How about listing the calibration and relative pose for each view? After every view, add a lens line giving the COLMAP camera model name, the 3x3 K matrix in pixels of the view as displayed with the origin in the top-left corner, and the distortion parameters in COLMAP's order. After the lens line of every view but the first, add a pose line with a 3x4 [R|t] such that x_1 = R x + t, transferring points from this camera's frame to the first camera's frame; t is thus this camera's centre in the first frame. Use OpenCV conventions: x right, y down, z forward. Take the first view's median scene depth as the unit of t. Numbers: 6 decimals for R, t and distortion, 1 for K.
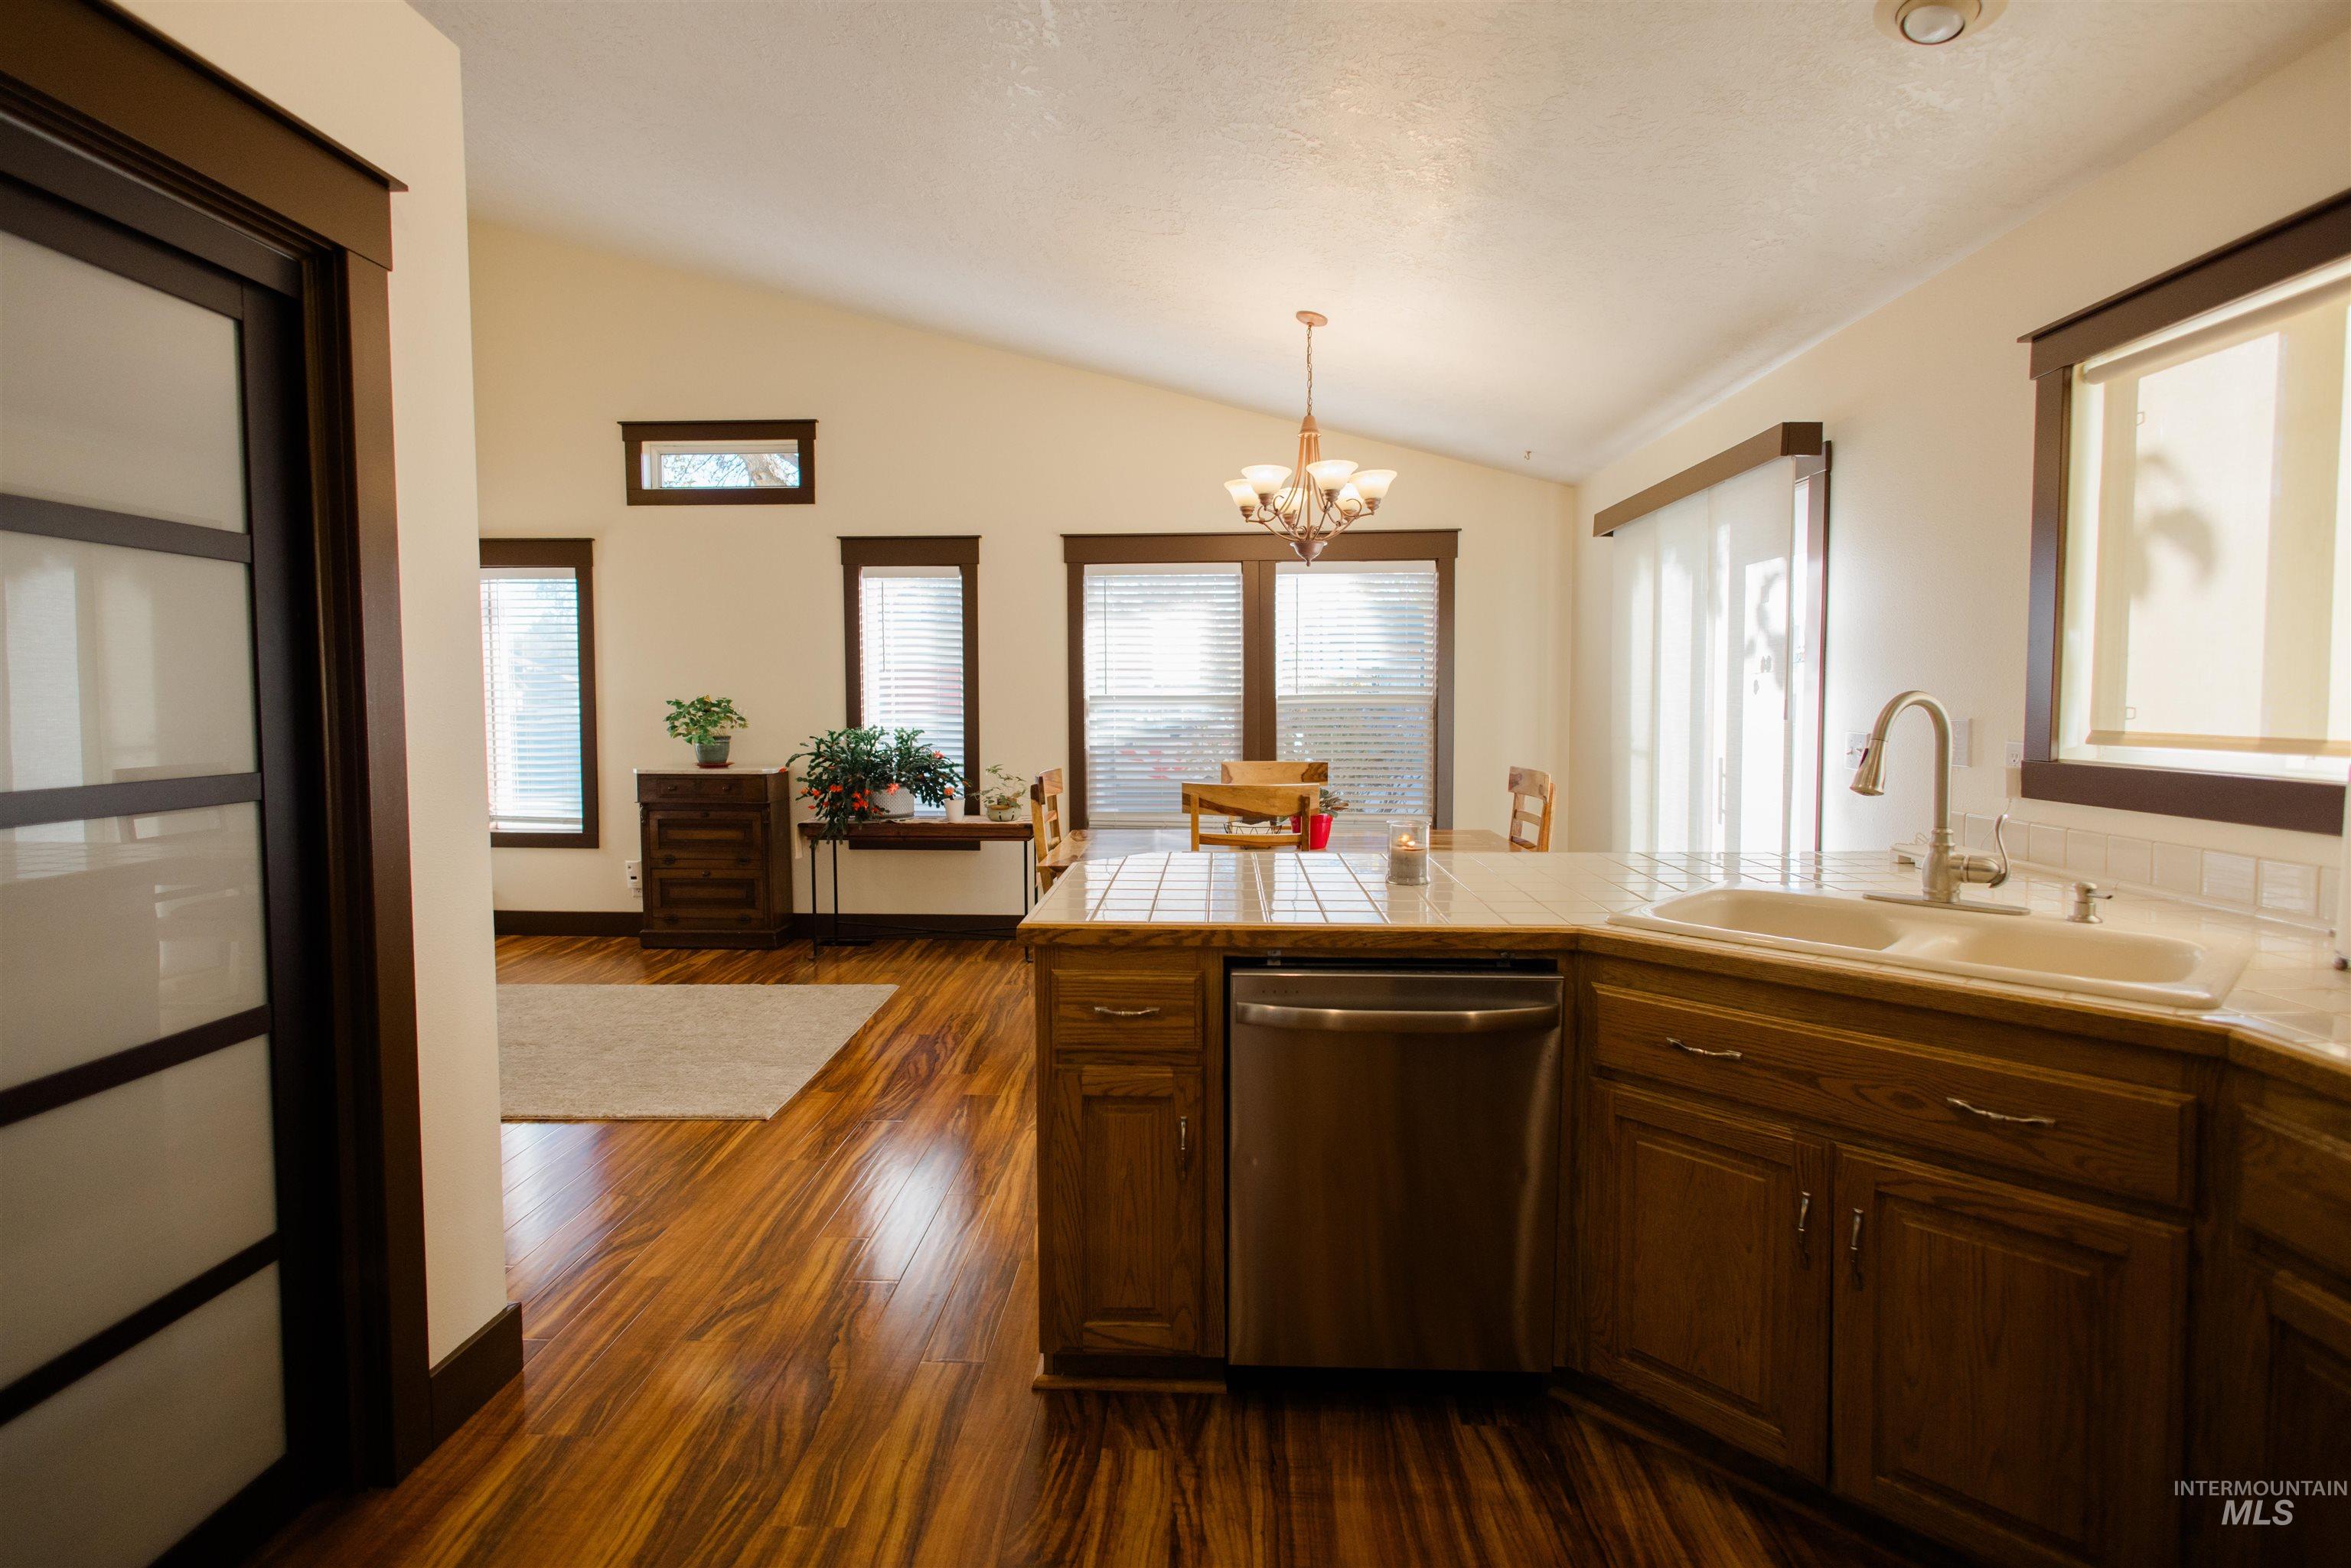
lens RADIAL K [[1101.9, 0, 1174.9], [0, 1101.9, 771.3], [0, 0, 1]] dist [0.005459, -0.000967]
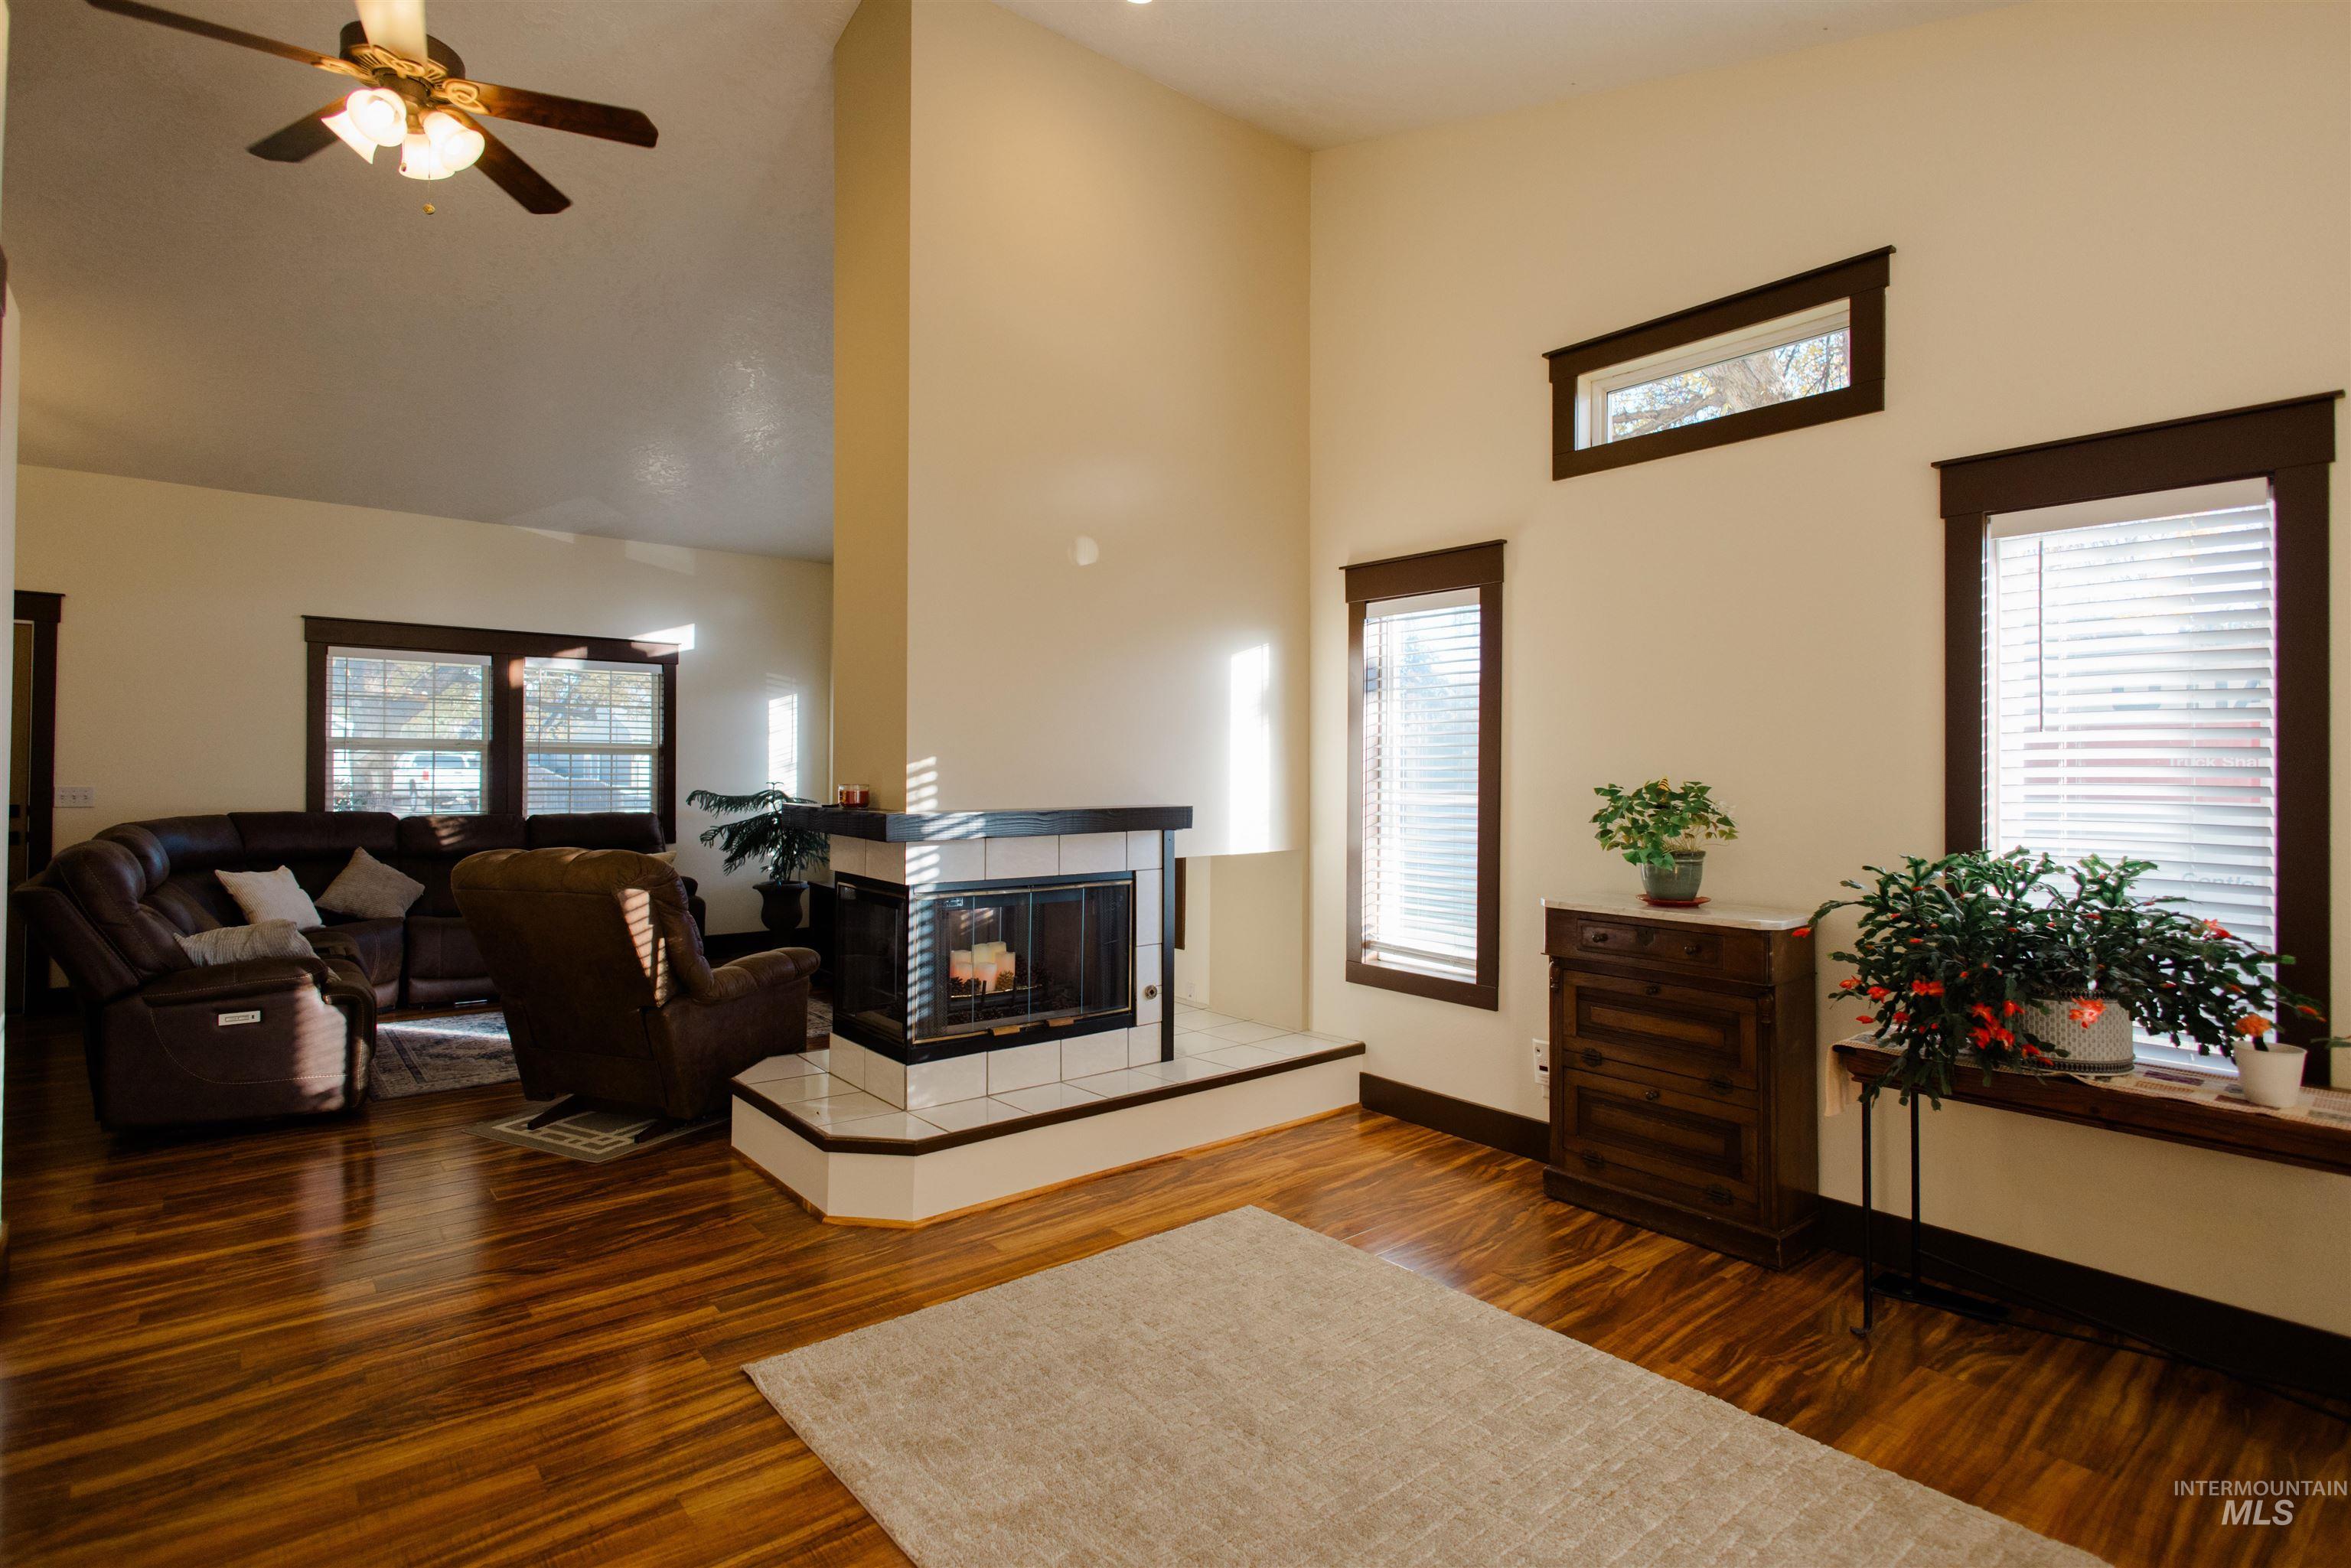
lens RADIAL K [[1178.7, 0, 1170.1], [0, 1178.7, 756.7], [0, 0, 1]] dist [0.001251, 0.002267]
pose [[0.668368, -0.004587, -0.743816, -0.168084], [-0.056243, 0.996807, -0.056684, -0.036658], [0.741701, 0.079720, 0.665976, 0.478870]]
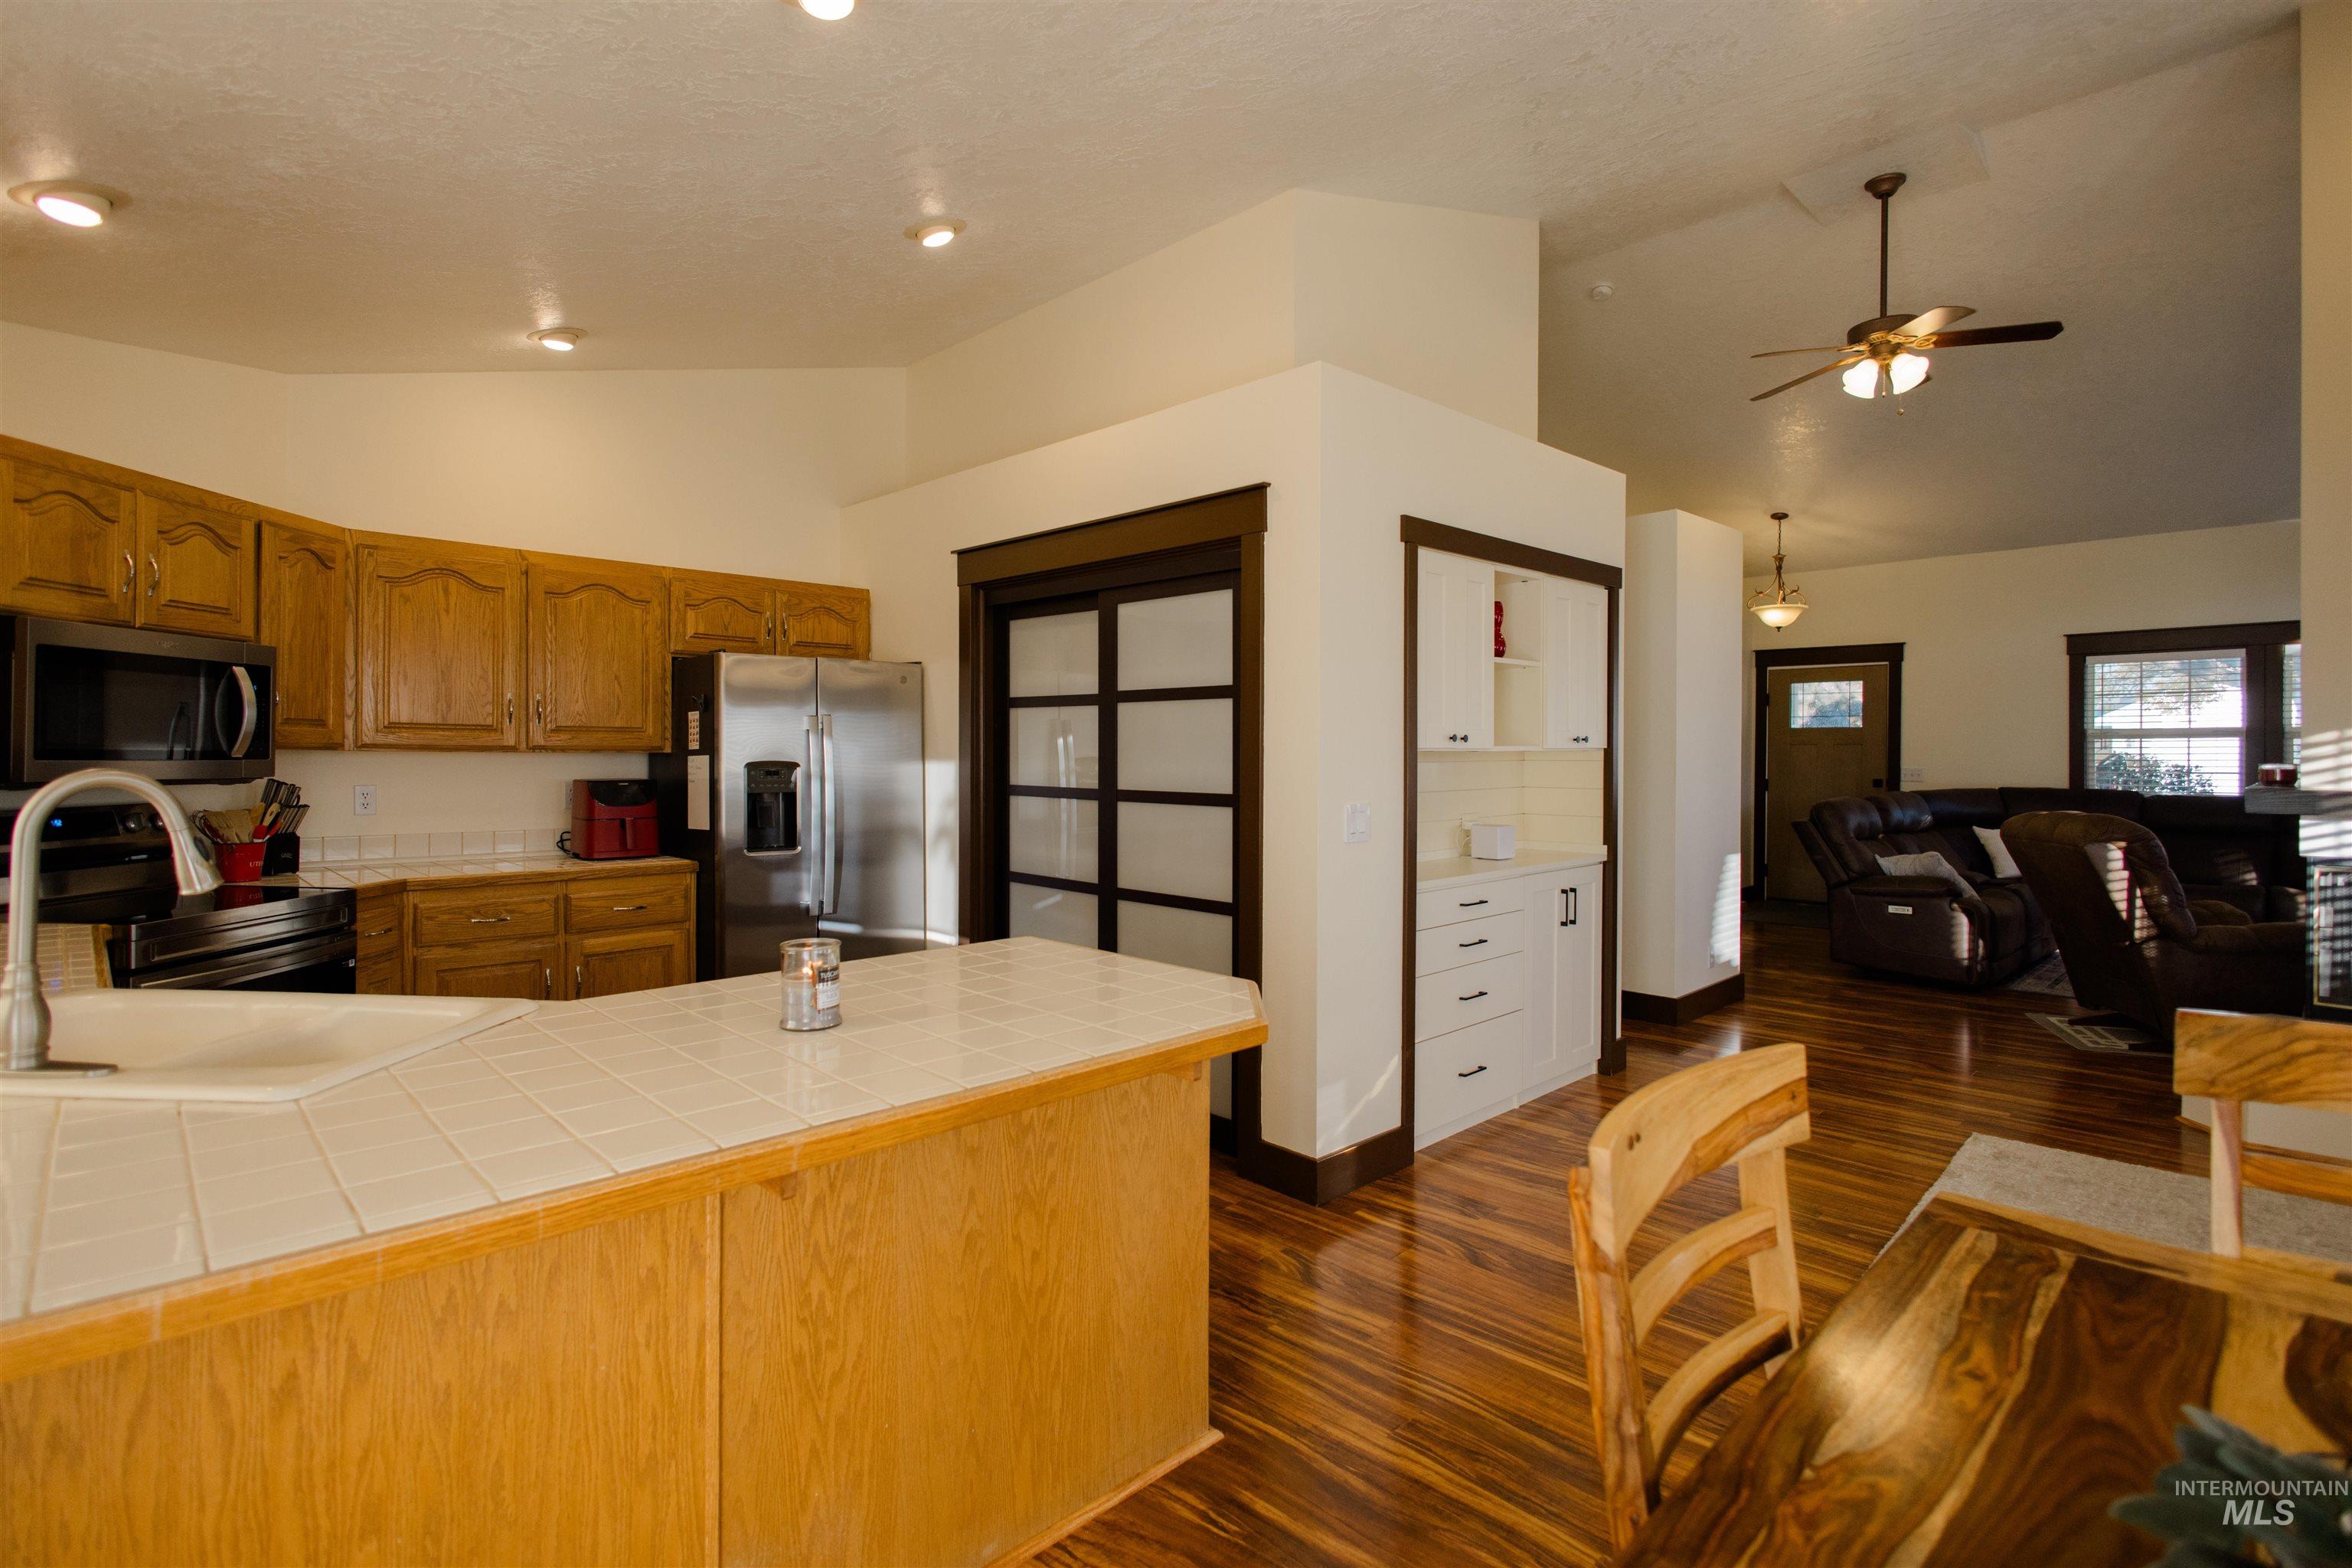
lens RADIAL K [[1110.3, 0, 1152.4], [0, 1110.3, 772.7], [0, 0, 1]] dist [0.004864, -0.004054]
pose [[-0.697549, 0.013078, -0.716417, 0.285871], [-0.046616, 0.996887, 0.063587, -0.059478], [0.715019, 0.077752, -0.694768, 0.829947]]
